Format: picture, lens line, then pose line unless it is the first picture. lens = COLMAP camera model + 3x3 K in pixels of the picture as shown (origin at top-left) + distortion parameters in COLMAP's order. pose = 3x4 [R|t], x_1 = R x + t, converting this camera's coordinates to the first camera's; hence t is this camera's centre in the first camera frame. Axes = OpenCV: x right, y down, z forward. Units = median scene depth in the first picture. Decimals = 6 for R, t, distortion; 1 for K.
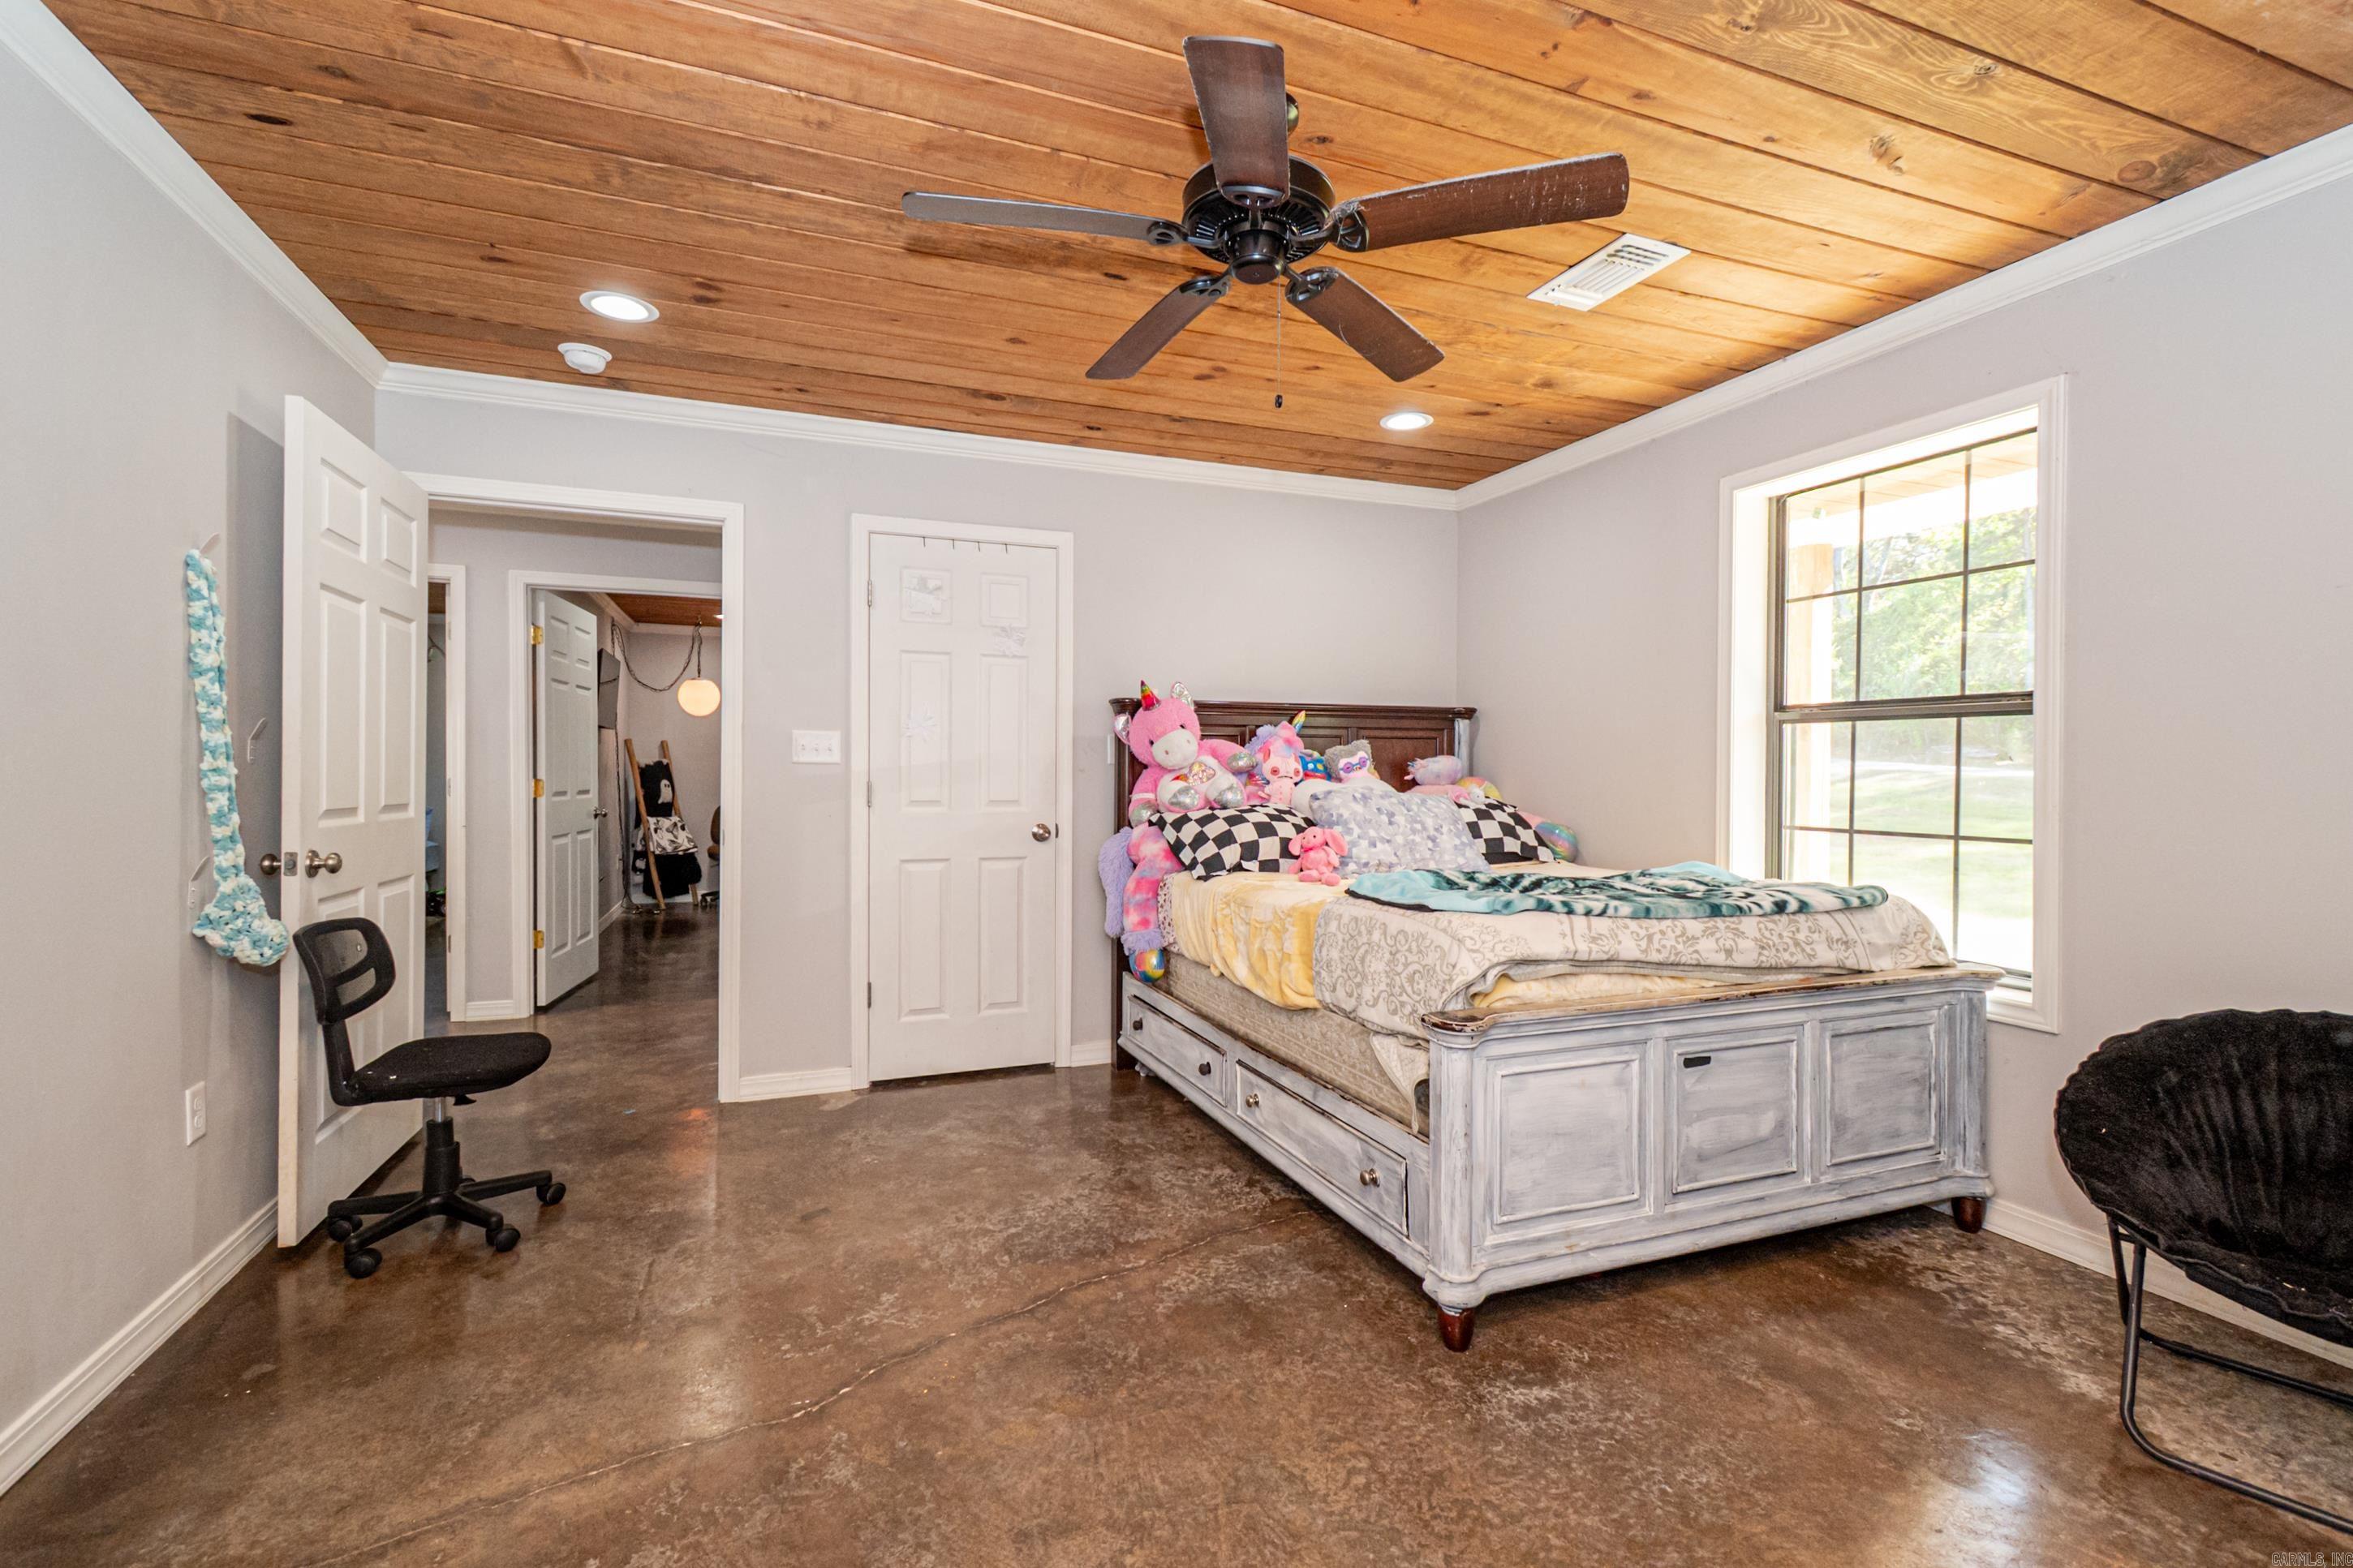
lens RADIAL K [[1041.4, 0, 1184.8], [0, 1041.4, 783.2], [0, 0, 1]] dist [0.011248, -0.006794]
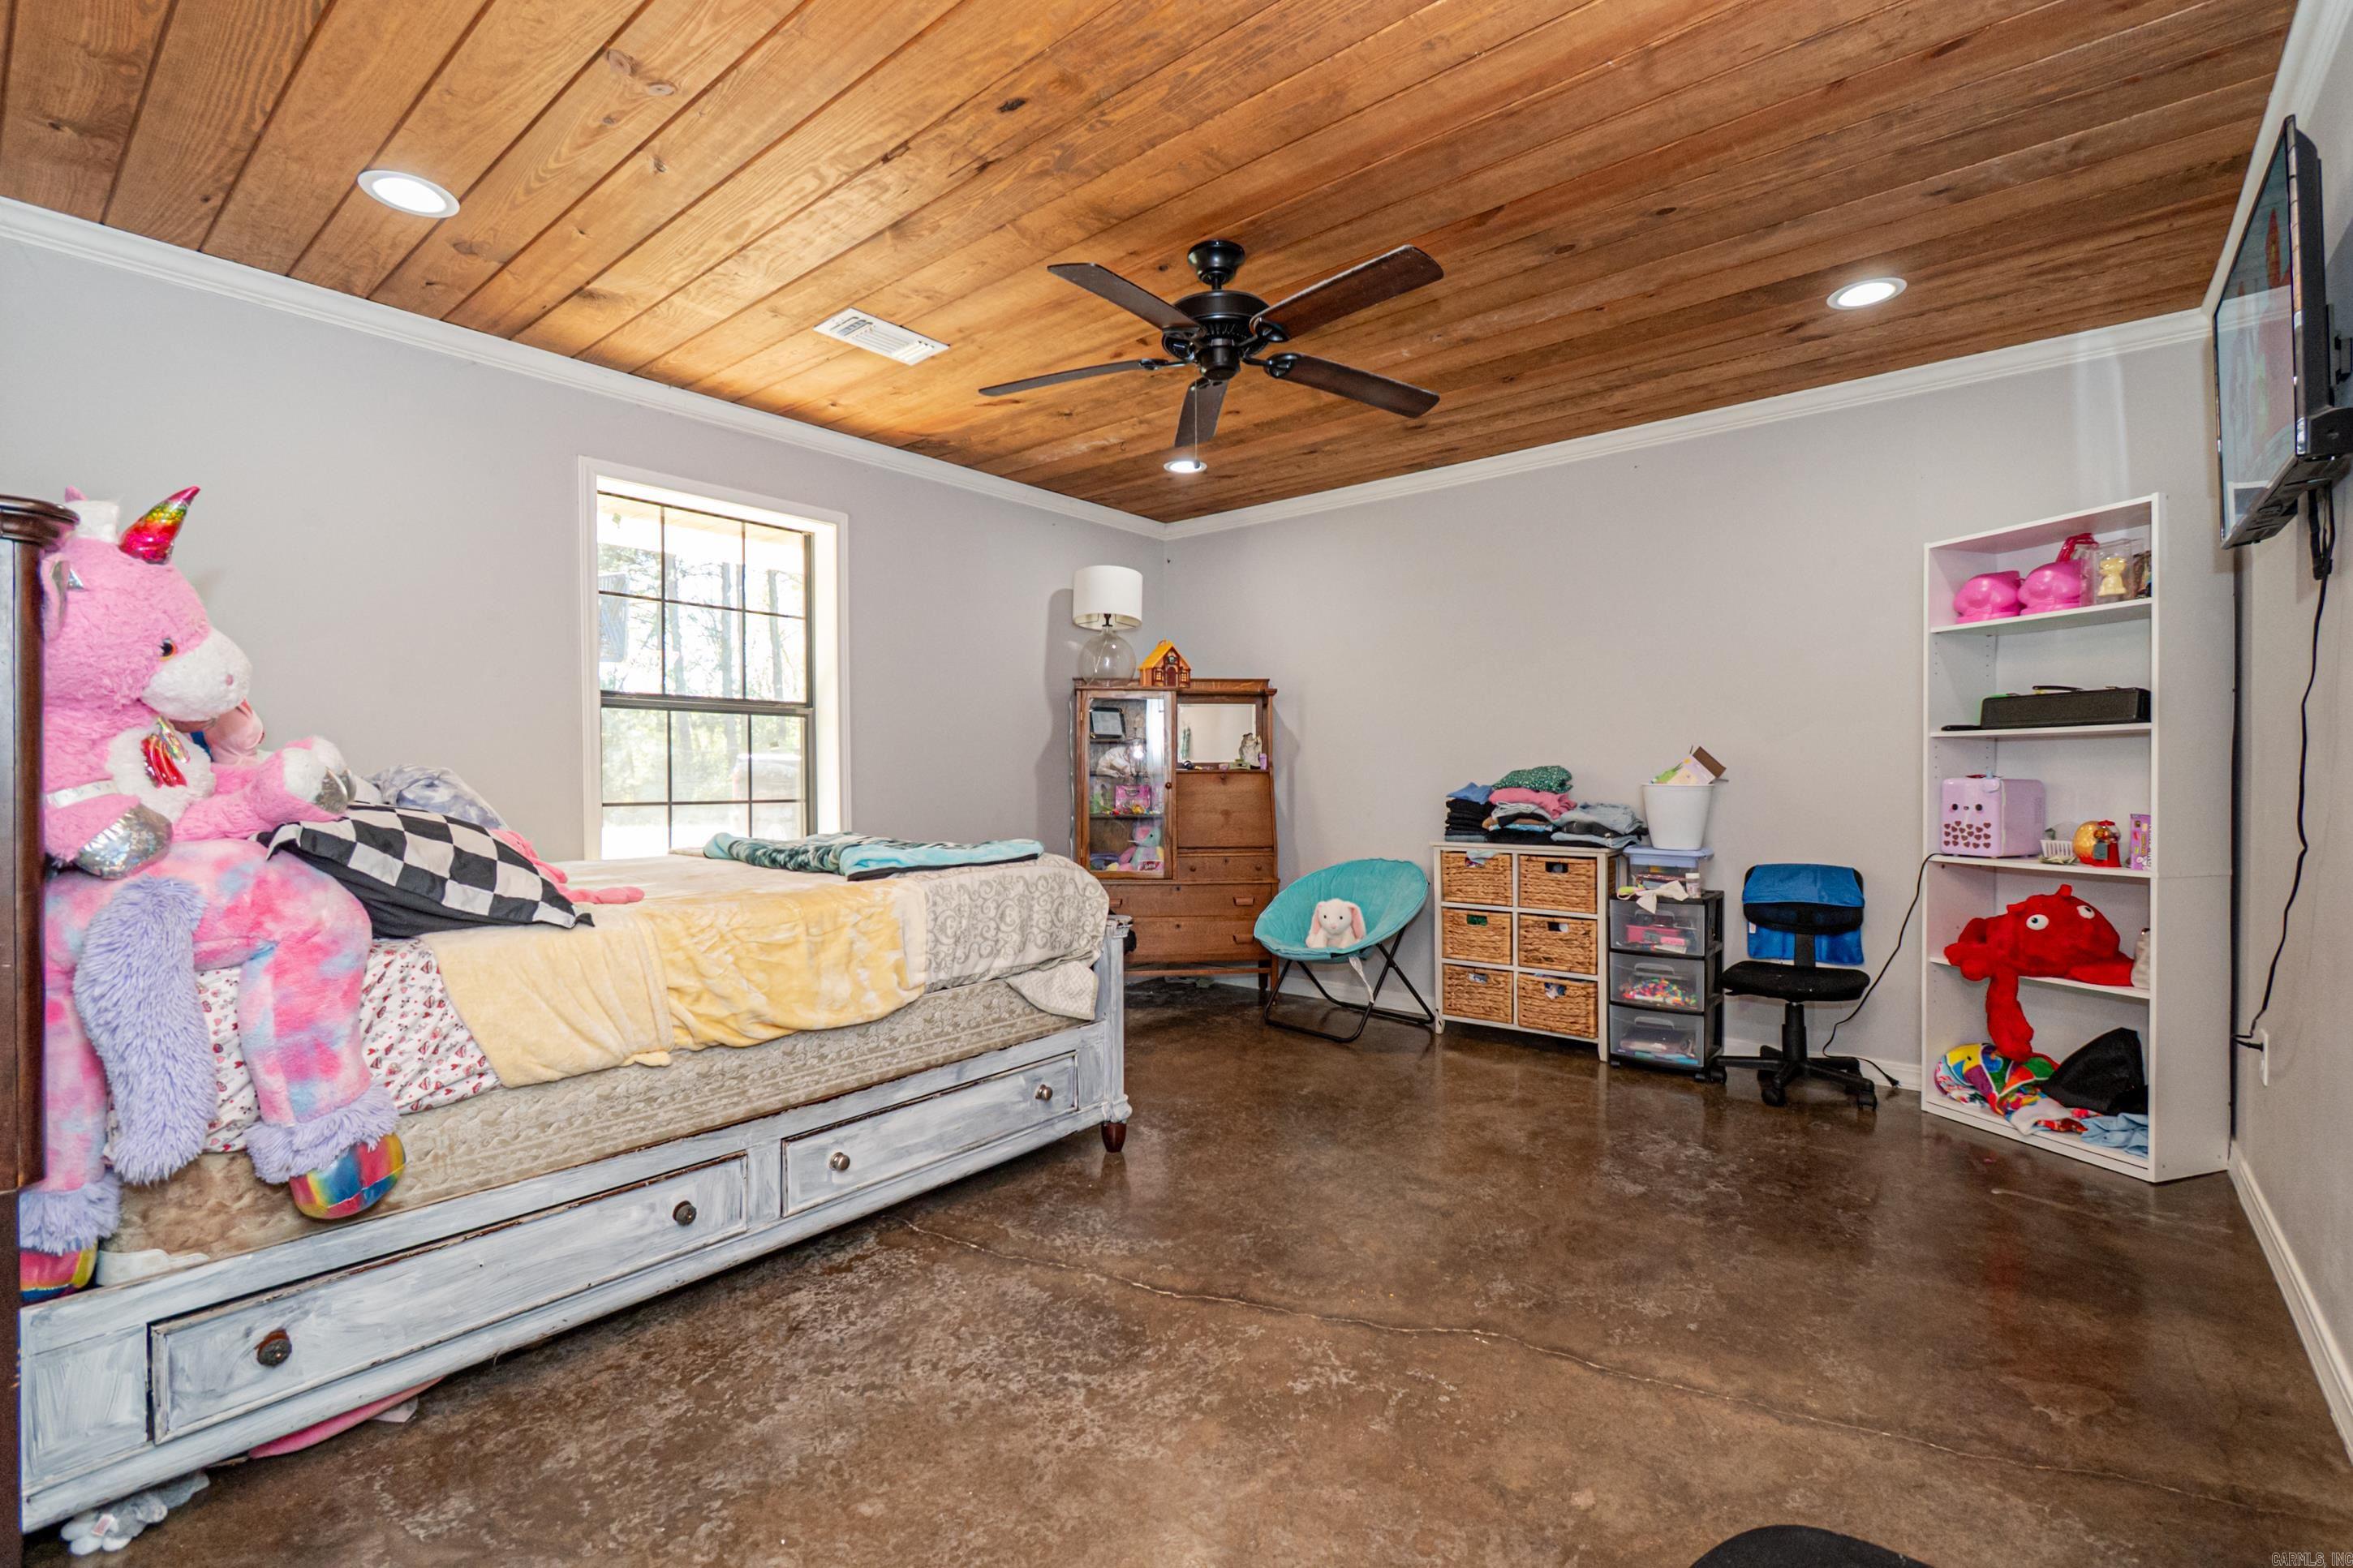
lens RADIAL K [[1041.4, 0, 1184.8], [0, 1041.4, 783.2], [0, 0, 1]] dist [0.011248, -0.006794]
pose [[-0.483039, -0.007434, 0.875567, -0.780045], [0.012834, 0.999796, 0.015569, 0.013815], [-0.875505, 0.018758, -0.482845, 1.209672]]
